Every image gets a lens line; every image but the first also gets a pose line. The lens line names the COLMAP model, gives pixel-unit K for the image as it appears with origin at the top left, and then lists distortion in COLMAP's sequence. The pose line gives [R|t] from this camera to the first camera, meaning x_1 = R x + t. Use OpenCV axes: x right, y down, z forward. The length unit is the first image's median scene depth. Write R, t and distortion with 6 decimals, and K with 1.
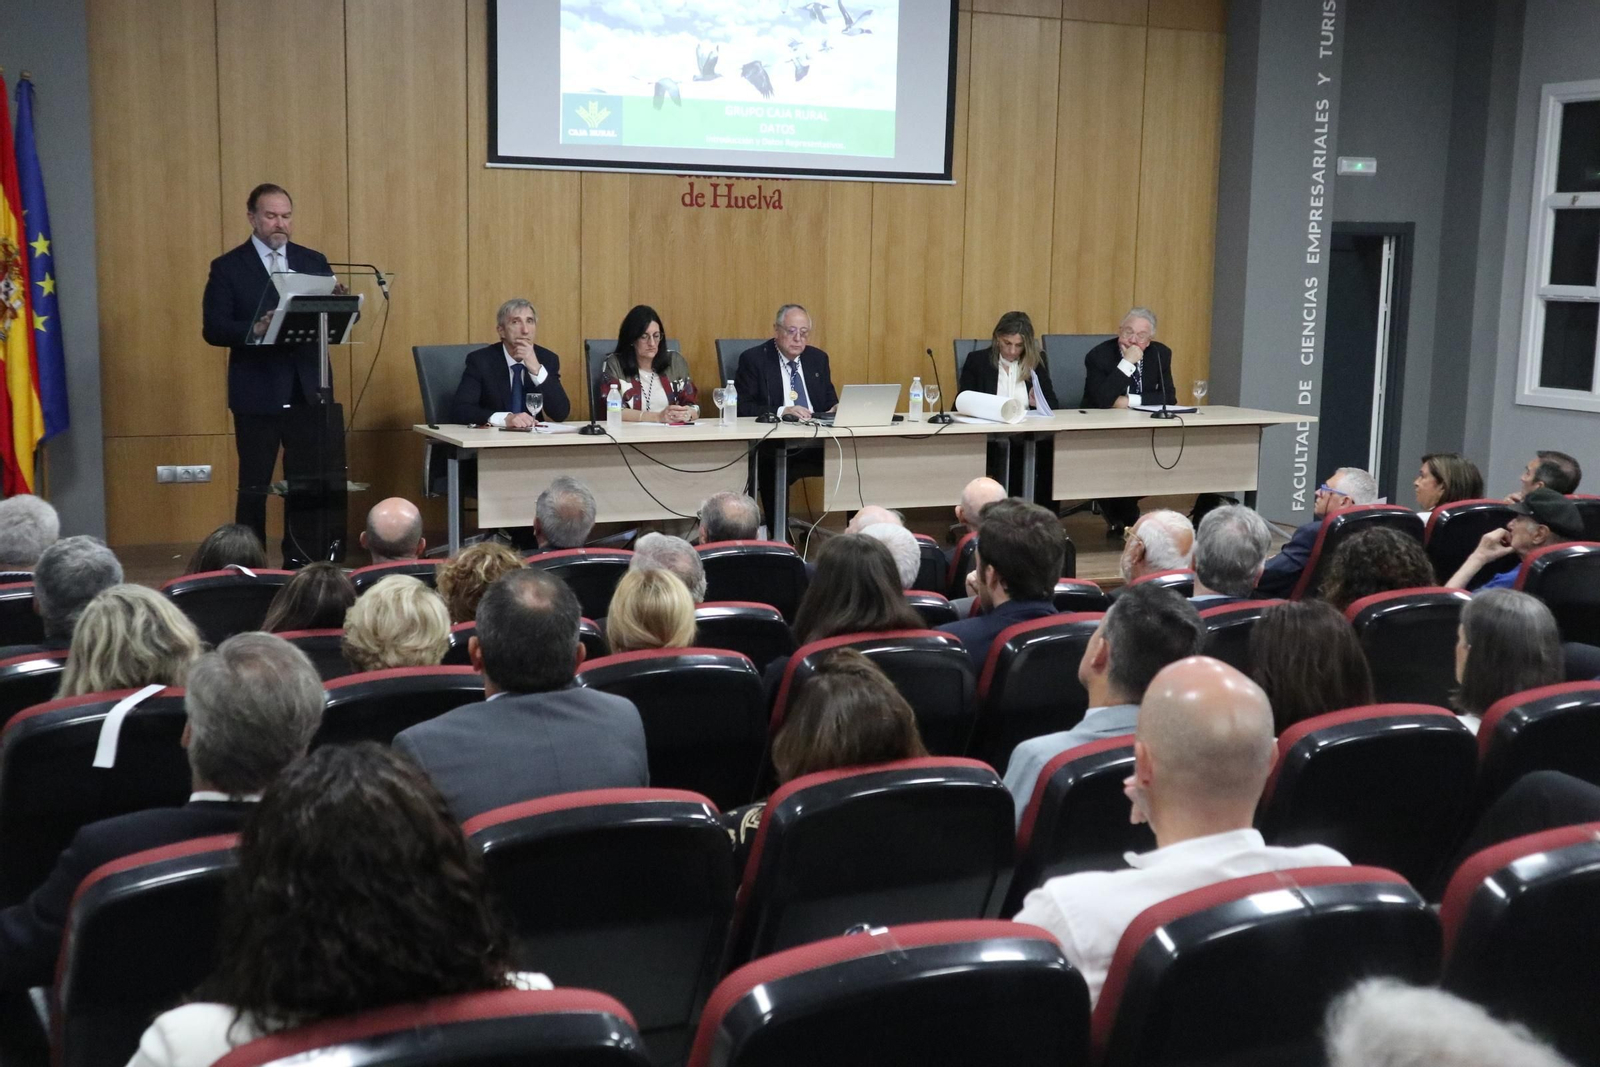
lens RADIAL K [[1888.4, 0, 800.0], [0, 1888.4, 533.5], [0, 0, 1]] dist [0.001531, 0.040590]
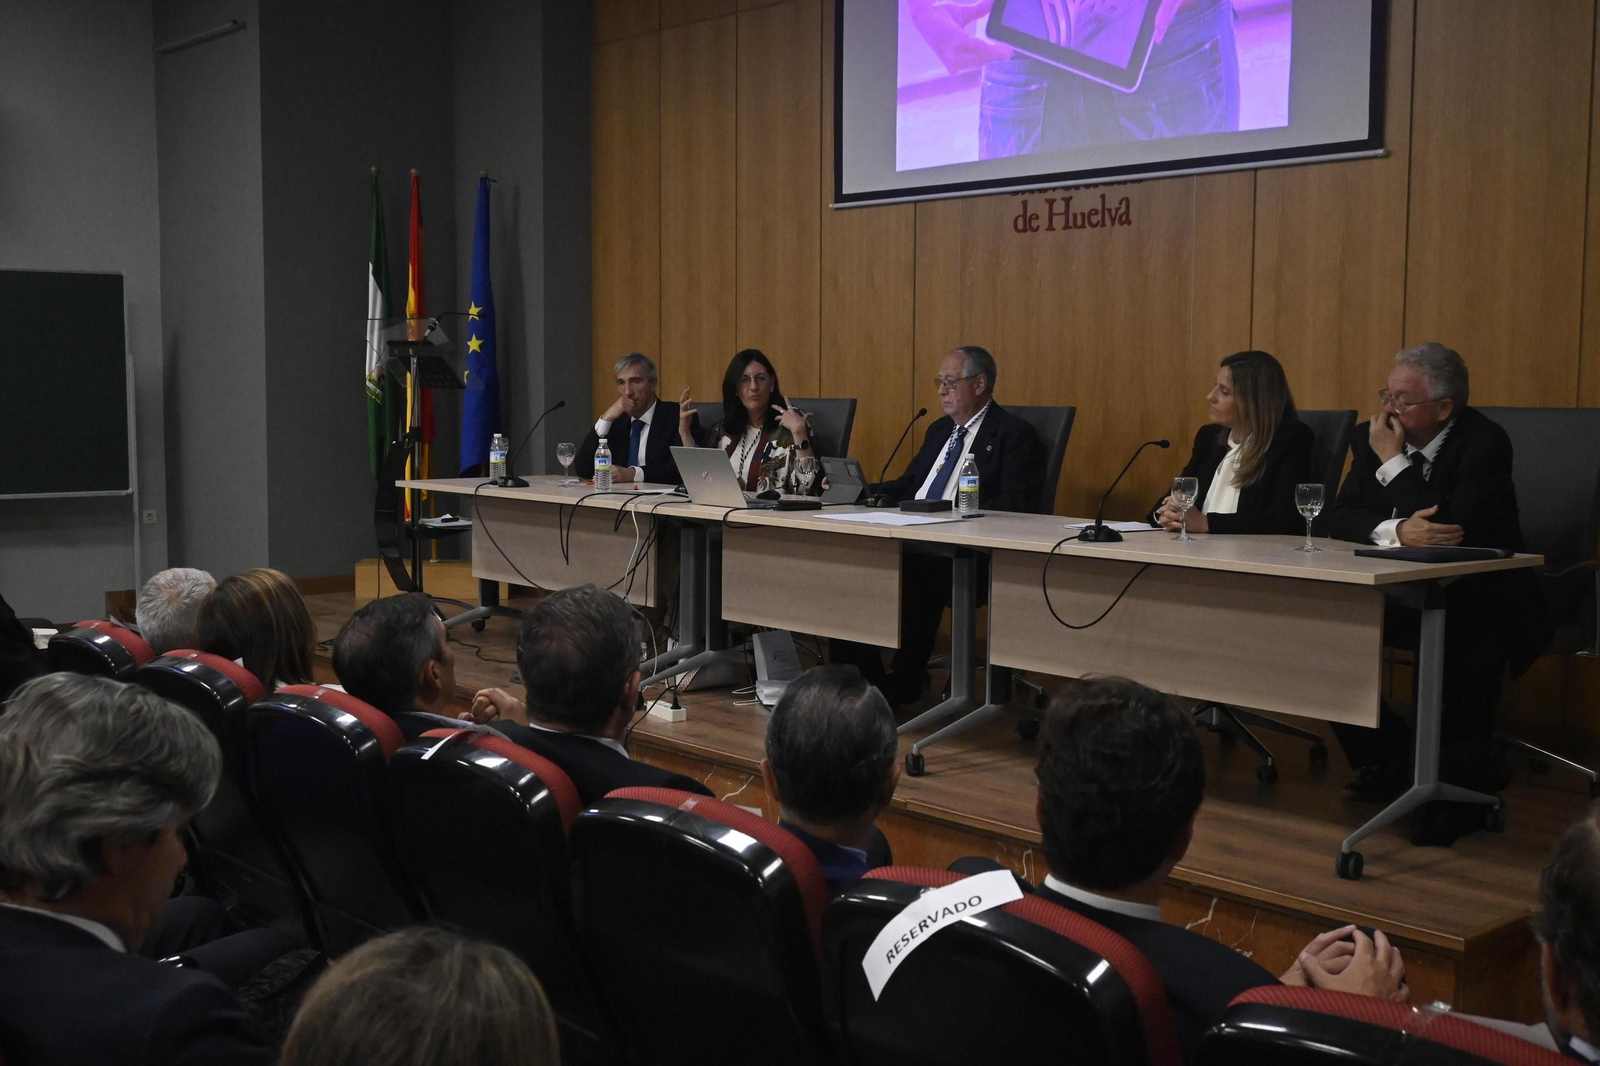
lens RADIAL K [[1784.3, 0, 800.0], [0, 1784.3, 533.0], [0, 0, 1]] dist [0.005657, -0.003476]
pose [[0.266779, 0.068449, -0.961324, 0.628017], [-0.144018, 0.989106, 0.030461, -0.064118], [0.952937, 0.130321, 0.273730, 0.750476]]
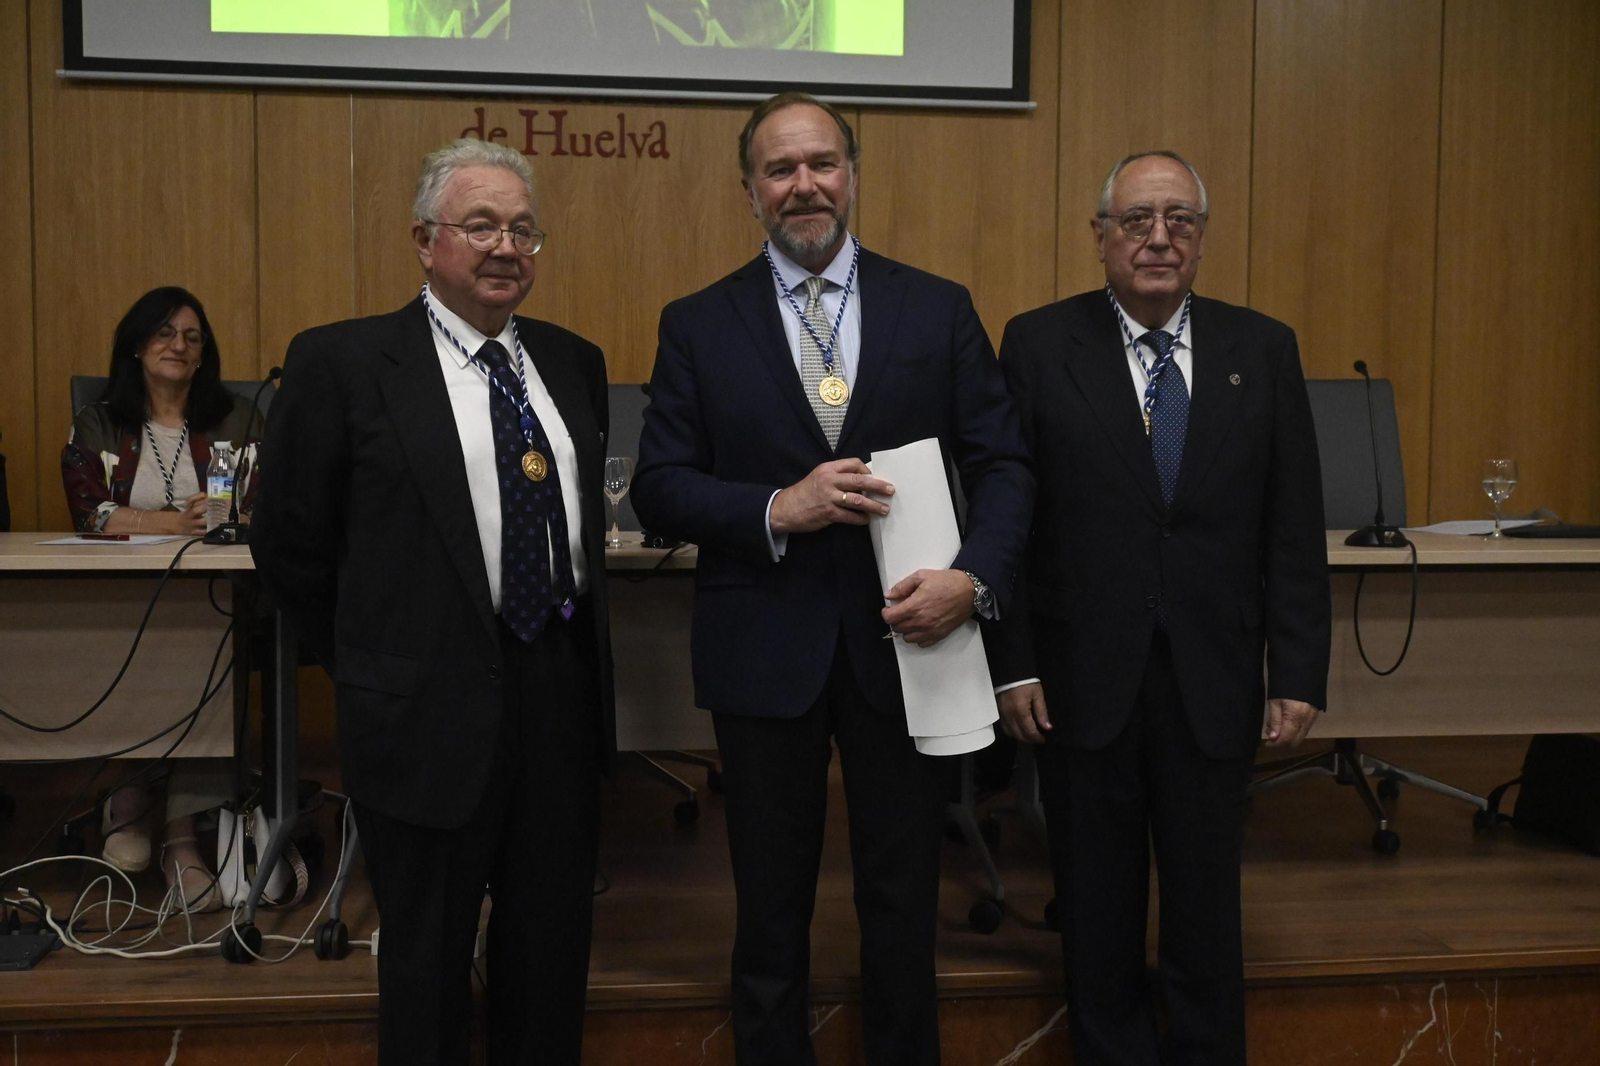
lens RADIAL K [[1642.9, 0, 800.0], [0, 1642.9, 533.0], [0, 0, 1]] dist [-0.001815, -0.006422]
pose [[0.947120, 0.004416, -0.320849, 0.181987], [-0.035437, 0.995228, -0.090910, -0.027402], [0.318916, 0.097473, 0.942757, 0.613817]]
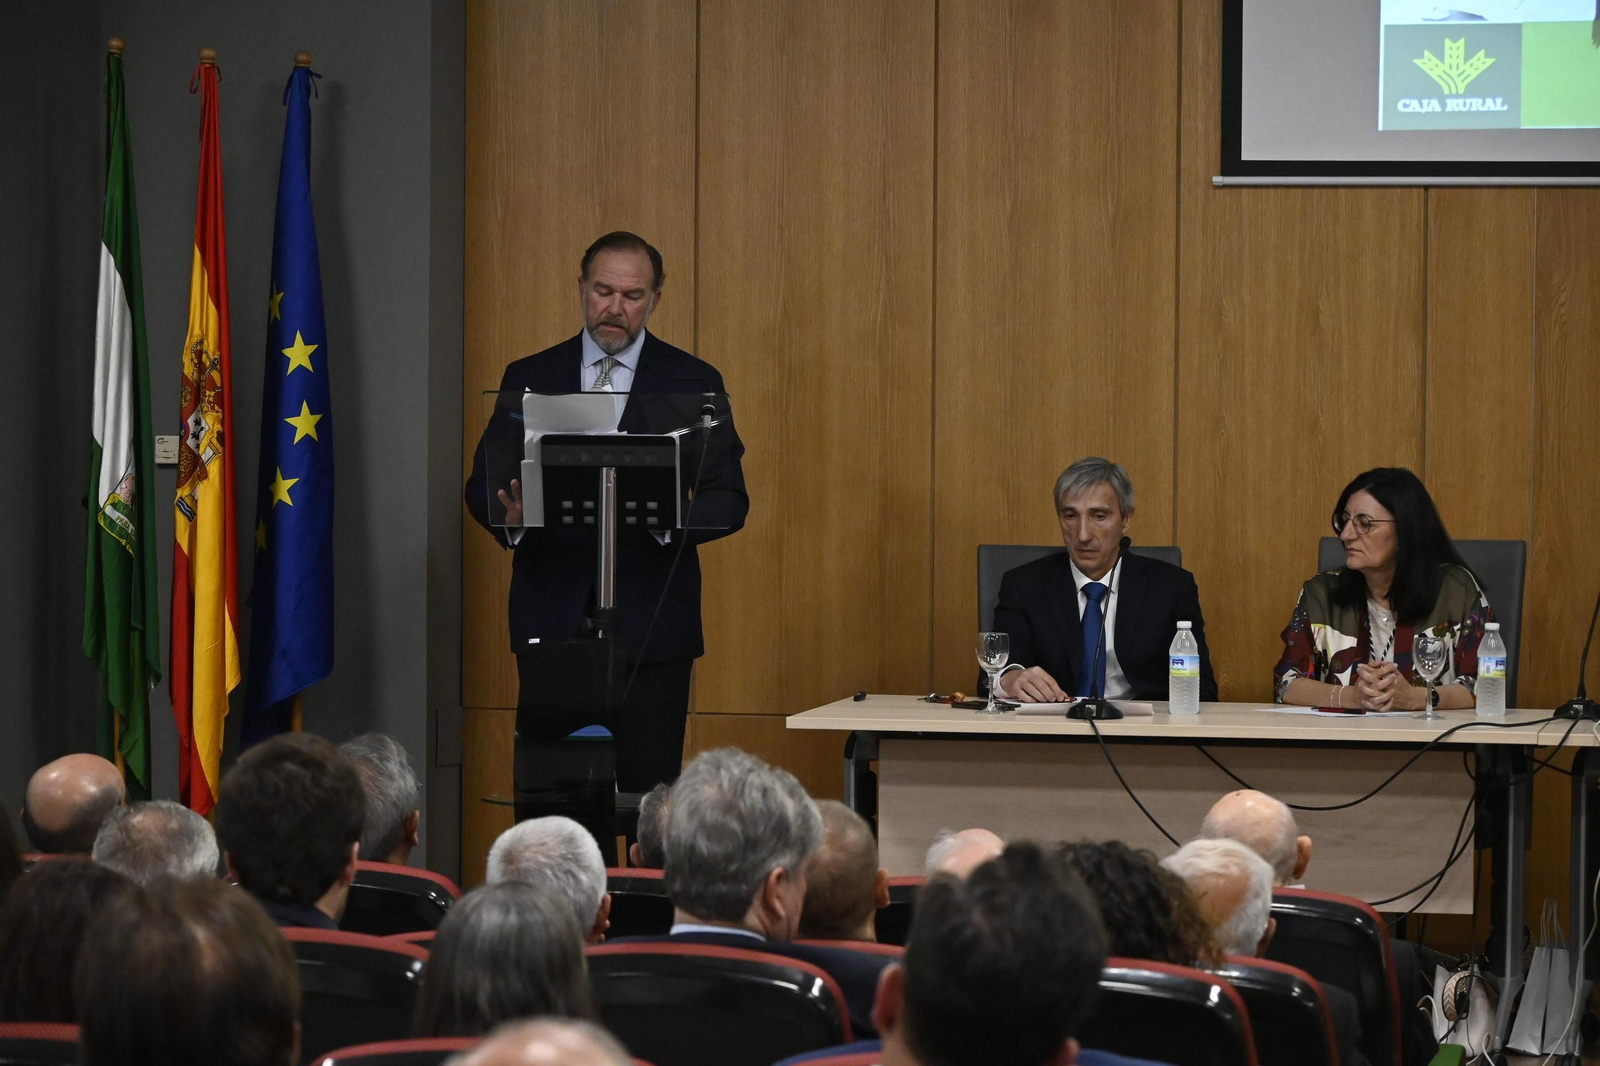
lens RADIAL K [[4813.0, 0, 800.0], [0, 4813.0, 533.0], [0, 0, 1]] dist [0.003459, -0.849799]
pose [[0.785405, 0.007648, -0.618935, 0.495738], [-0.085571, 0.991664, -0.096333, 0.020946], [0.613039, 0.128623, 0.779512, -0.011496]]
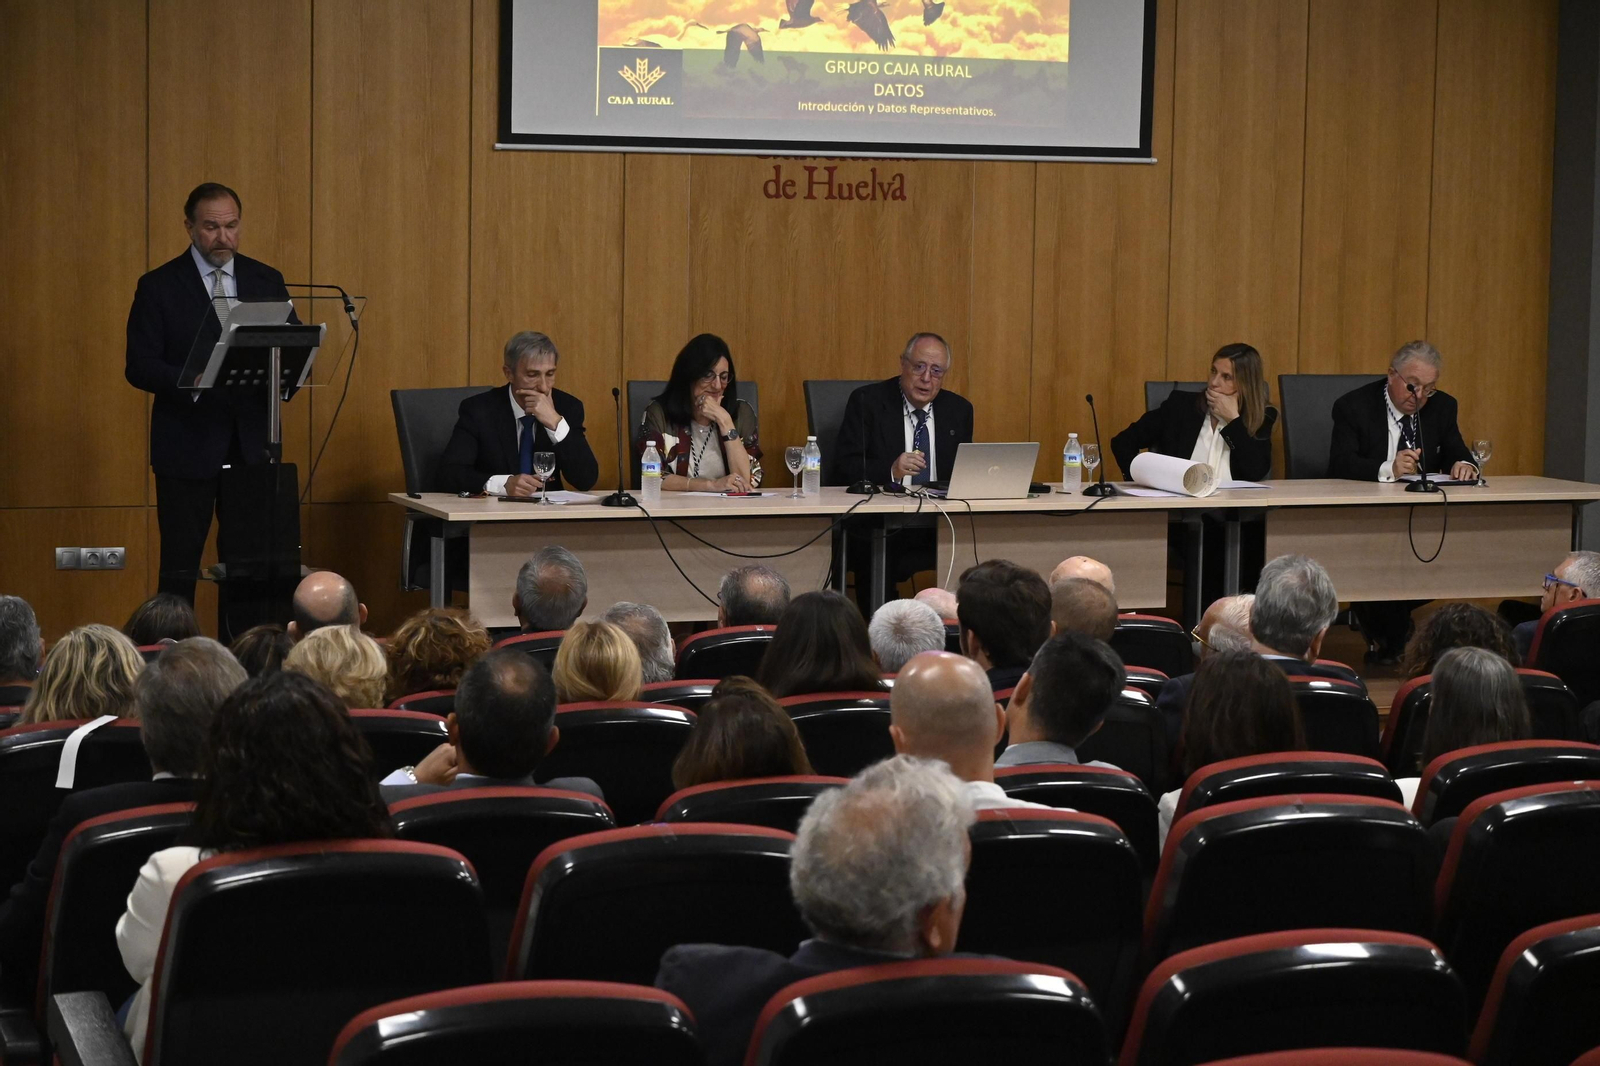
lens RADIAL K [[3415.7, 0, 800.0], [0, 3415.7, 533.0], [0, 0, 1]] dist [-0.008992, 0.038378]
pose [[0.995553, 0.006222, -0.094003, 0.076865], [-0.011414, 0.998432, -0.054802, 0.027405], [0.093514, 0.055631, 0.994063, -0.300739]]
